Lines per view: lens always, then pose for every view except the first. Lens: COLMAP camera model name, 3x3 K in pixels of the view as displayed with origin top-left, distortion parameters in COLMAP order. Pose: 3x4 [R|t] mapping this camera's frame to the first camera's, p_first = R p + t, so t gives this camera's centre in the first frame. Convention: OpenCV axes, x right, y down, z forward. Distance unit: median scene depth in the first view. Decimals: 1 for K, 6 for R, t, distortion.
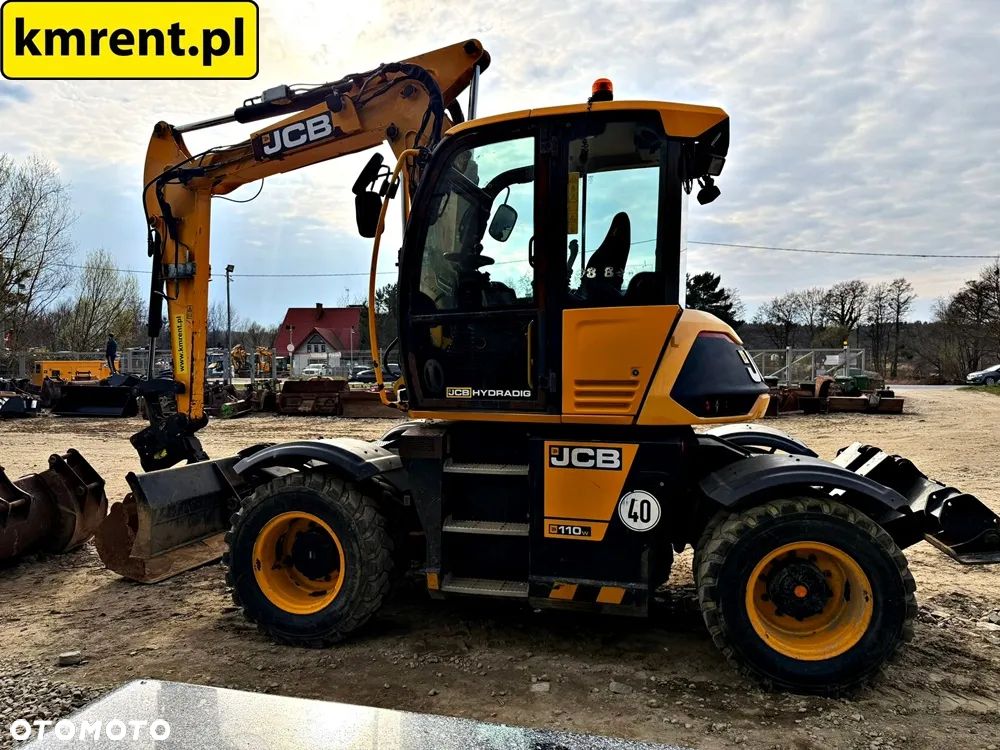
lens RADIAL K [[704.2, 0, 494.6], [0, 704.2, 380.0], [0, 0, 1]] dist [0.053189, -0.065111]
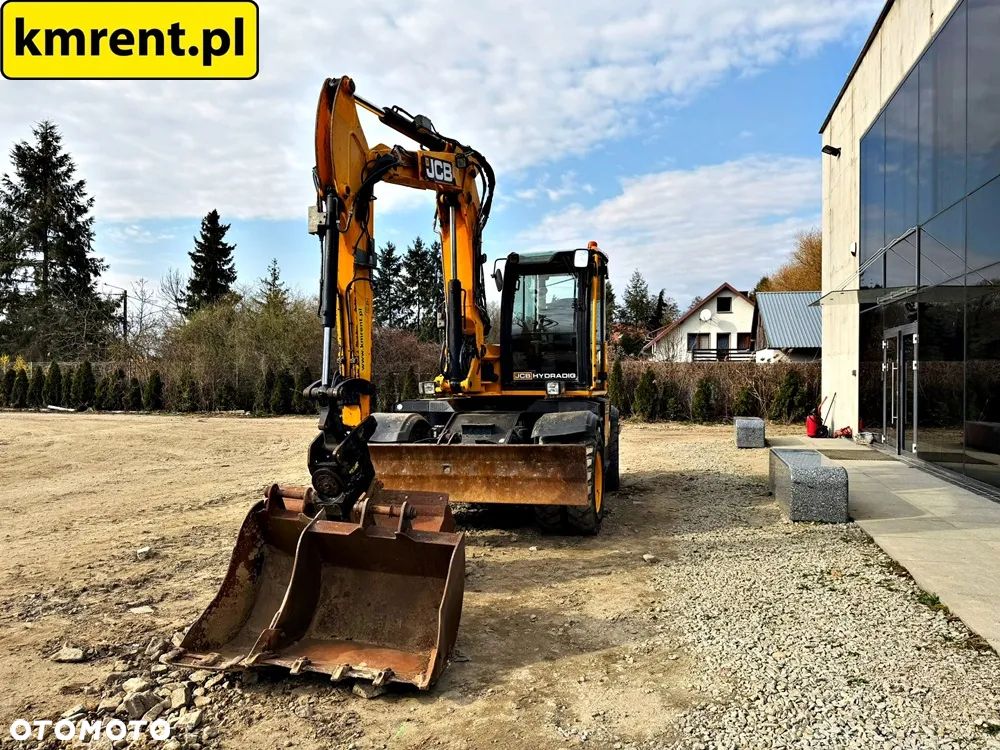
lens RADIAL K [[701.5, 0, 500.6], [0, 701.5, 378.0], [0, 0, 1]] dist [0.060279, -0.067020]
pose [[0.007137, 0.003640, 0.999968, -2.016386], [0.025401, 0.999670, -0.003820, 0.008723], [-0.999652, 0.025427, 0.007043, 1.253094]]
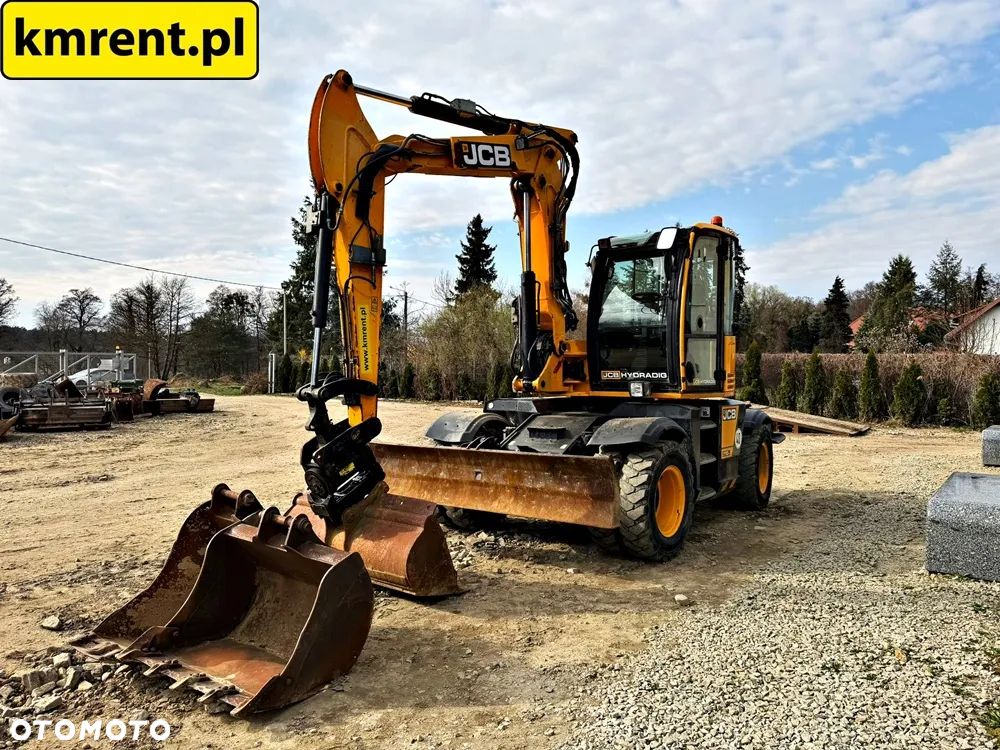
lens RADIAL K [[704.2, 0, 494.6], [0, 704.2, 380.0], [0, 0, 1]] dist [0.053189, -0.065111]
pose [[0.389992, -0.009545, 0.920769, -1.794392], [0.016493, 0.999858, 0.003379, -0.000519], [-0.920670, 0.013869, 0.390094, 0.788865]]
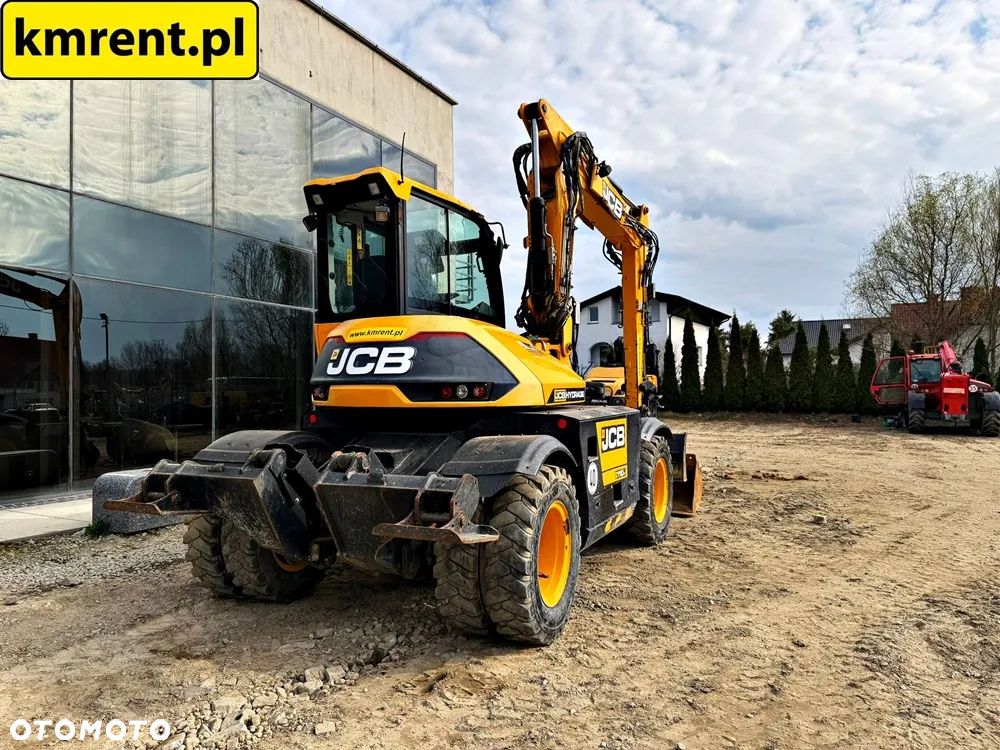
lens RADIAL K [[704.1, 0, 504.1], [0, 704.1, 372.9], [0, 0, 1]] dist [0.021629, -0.028778]
pose [[-0.216062, -0.019336, -0.976188, 1.531657], [-0.016503, 0.999733, -0.016150, 0.014289], [0.976240, 0.012621, -0.216324, 1.615339]]
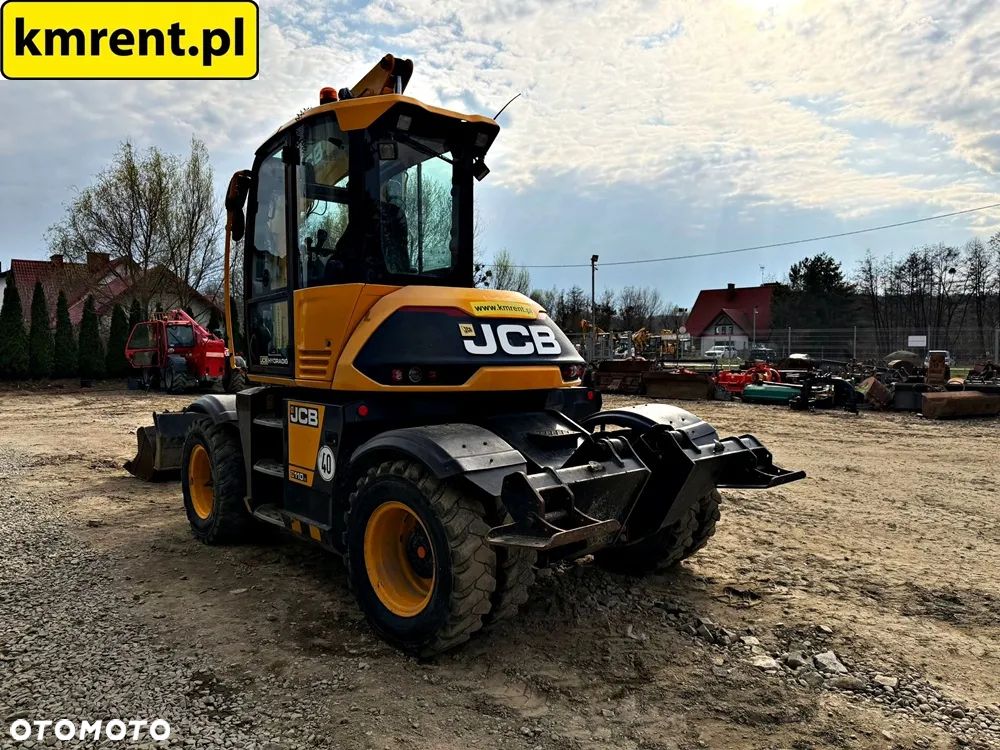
lens RADIAL K [[704.2, 0, 494.6], [0, 704.2, 380.0], [0, 0, 1]] dist [0.053189, -0.065111]
pose [[0.825312, 0.028315, -0.563966, 1.002903], [-0.014048, 0.999462, 0.029622, 0.009568], [0.564502, -0.016525, 0.825266, 0.189860]]
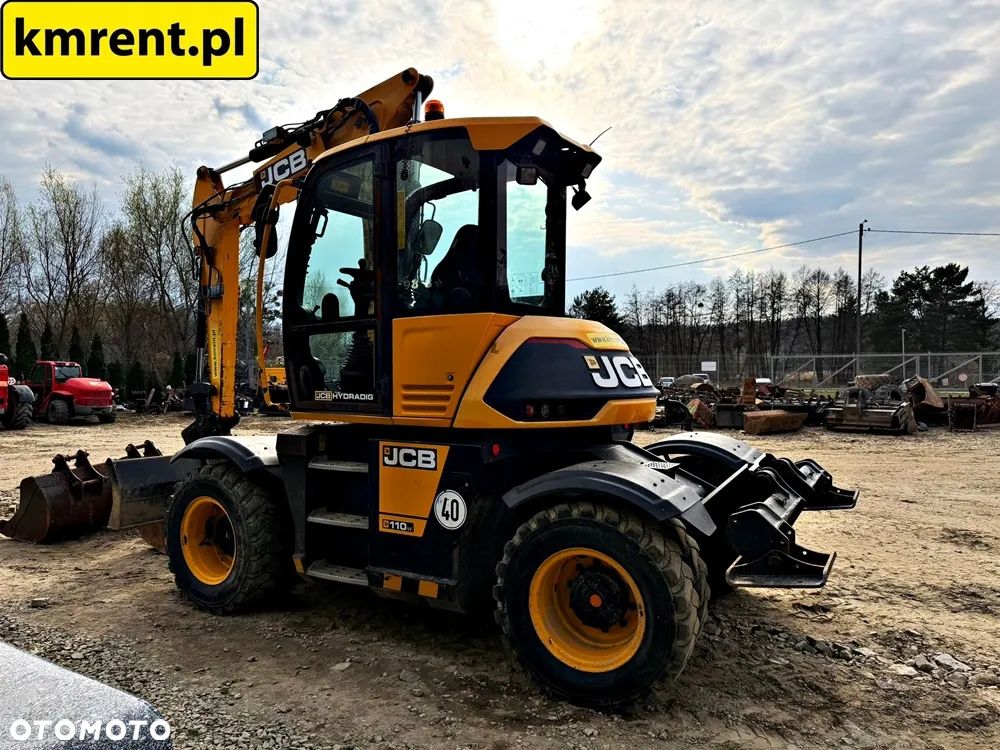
lens RADIAL K [[703.8, 0, 497.8], [0, 703.8, 378.2], [0, 0, 1]] dist [0.050987, -0.059906]
pose [[0.956747, 0.001790, -0.290917, 0.534026], [-0.004903, 0.999938, -0.009970, 0.000201], [0.290881, 0.010965, 0.956696, 0.019260]]
